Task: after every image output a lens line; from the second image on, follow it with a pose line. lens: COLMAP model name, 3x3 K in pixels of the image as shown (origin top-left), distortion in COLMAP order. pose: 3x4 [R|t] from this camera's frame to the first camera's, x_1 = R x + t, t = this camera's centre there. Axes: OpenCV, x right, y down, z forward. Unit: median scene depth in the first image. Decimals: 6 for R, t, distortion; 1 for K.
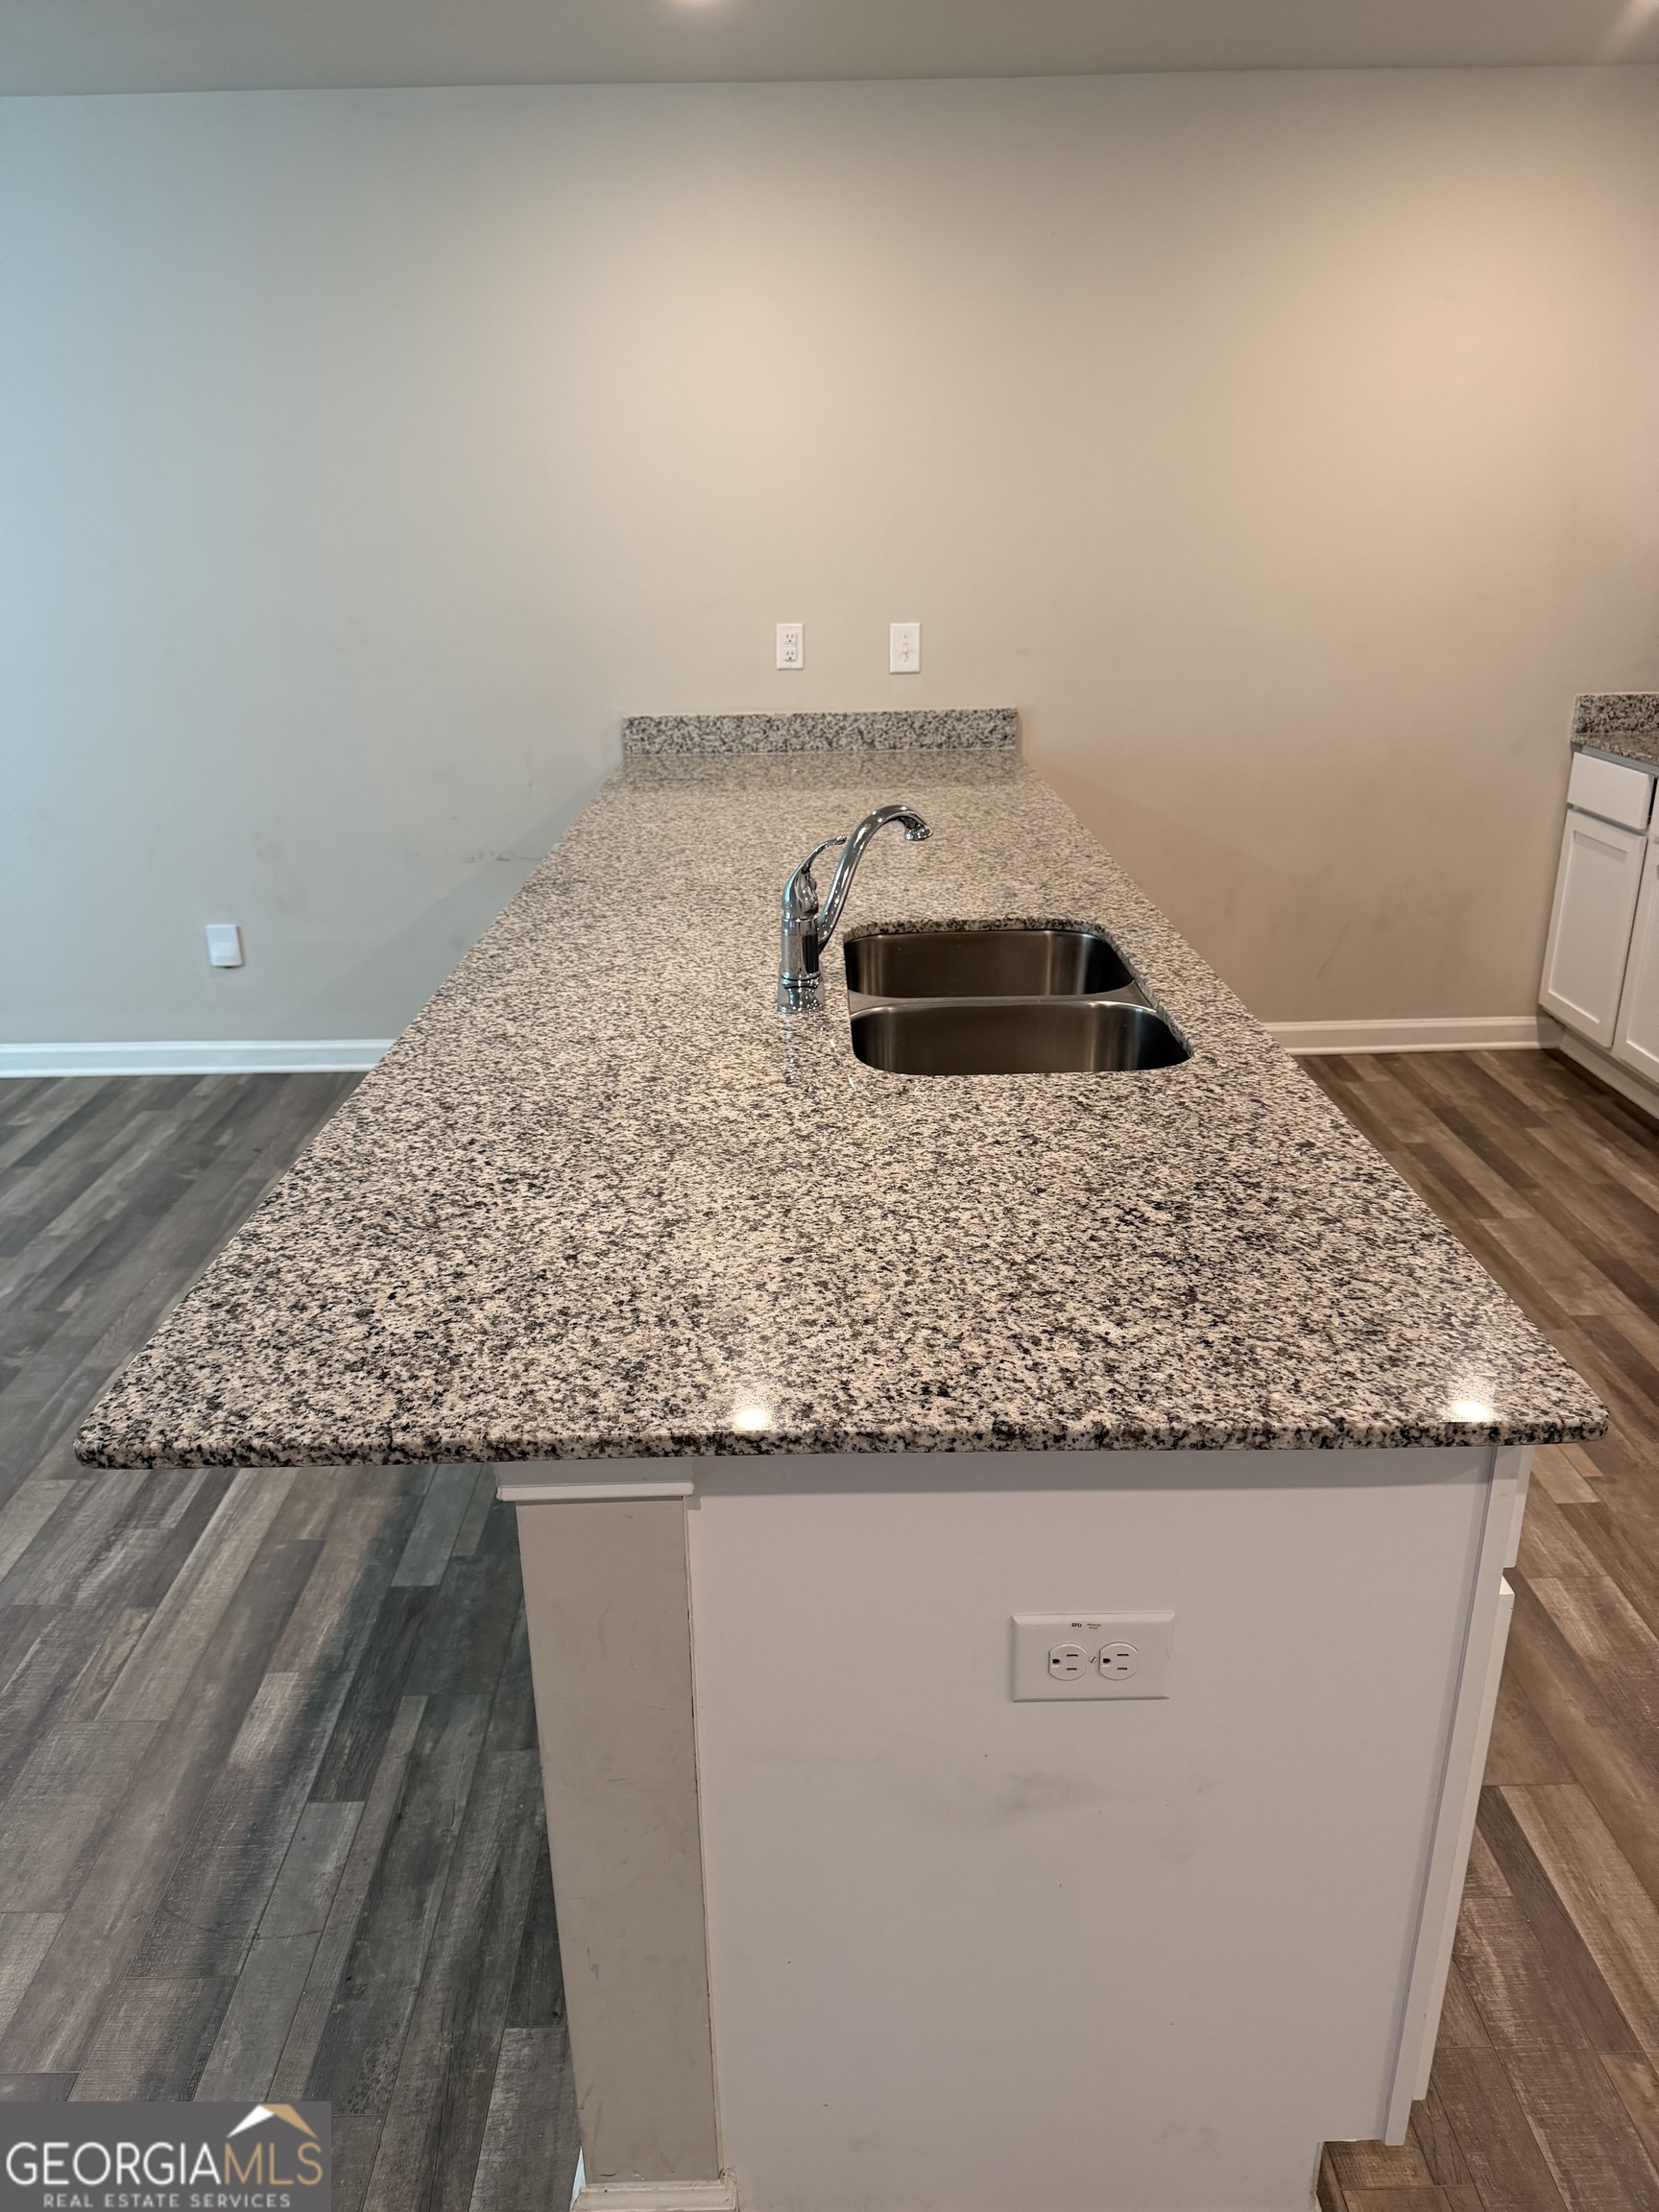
lens RADIAL K [[1576.8, 0, 821.9], [0, 1576.8, 1094.3], [0, 0, 1]] dist [0.060118, -0.004190]
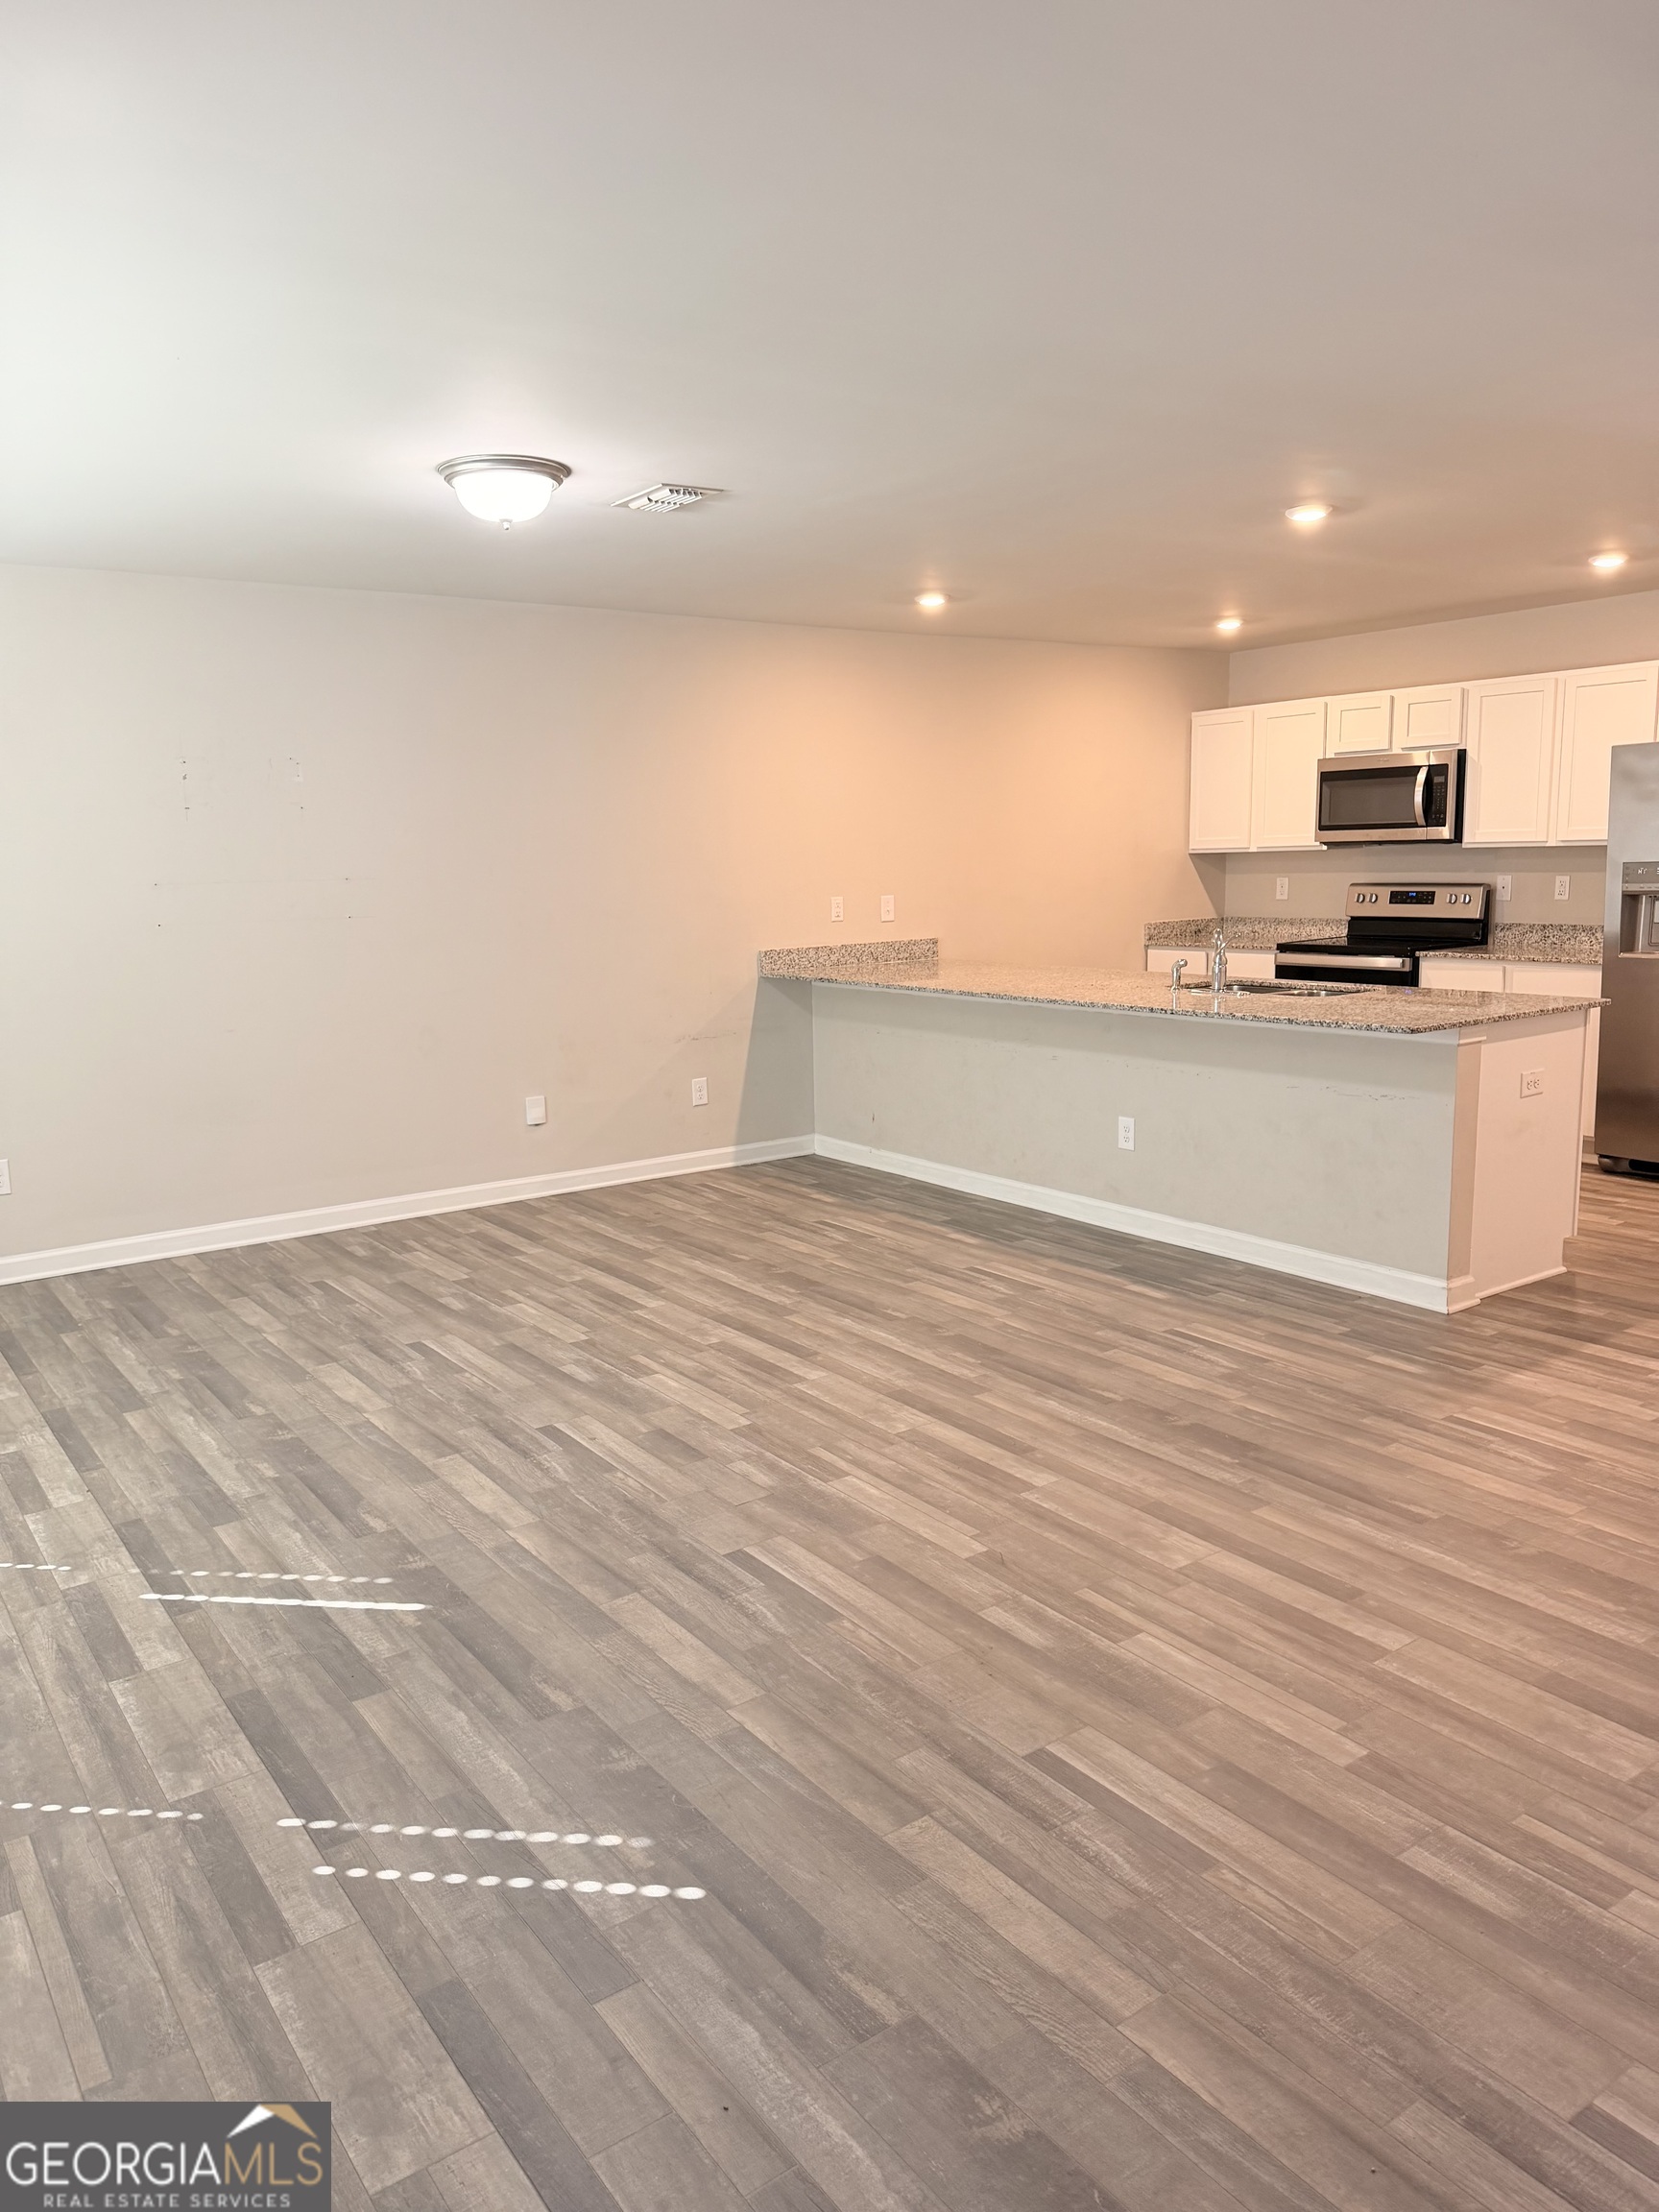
lens RADIAL K [[1552.7, 0, 829.5], [0, 1552.7, 1106.0], [0, 0, 1]] dist [0.101753, -0.062253]
pose [[0.816894, -0.098407, 0.568330, -1.171299], [0.212103, 0.967549, -0.137336, 0.193792], [-0.536373, 0.232734, 0.811258, -0.413604]]
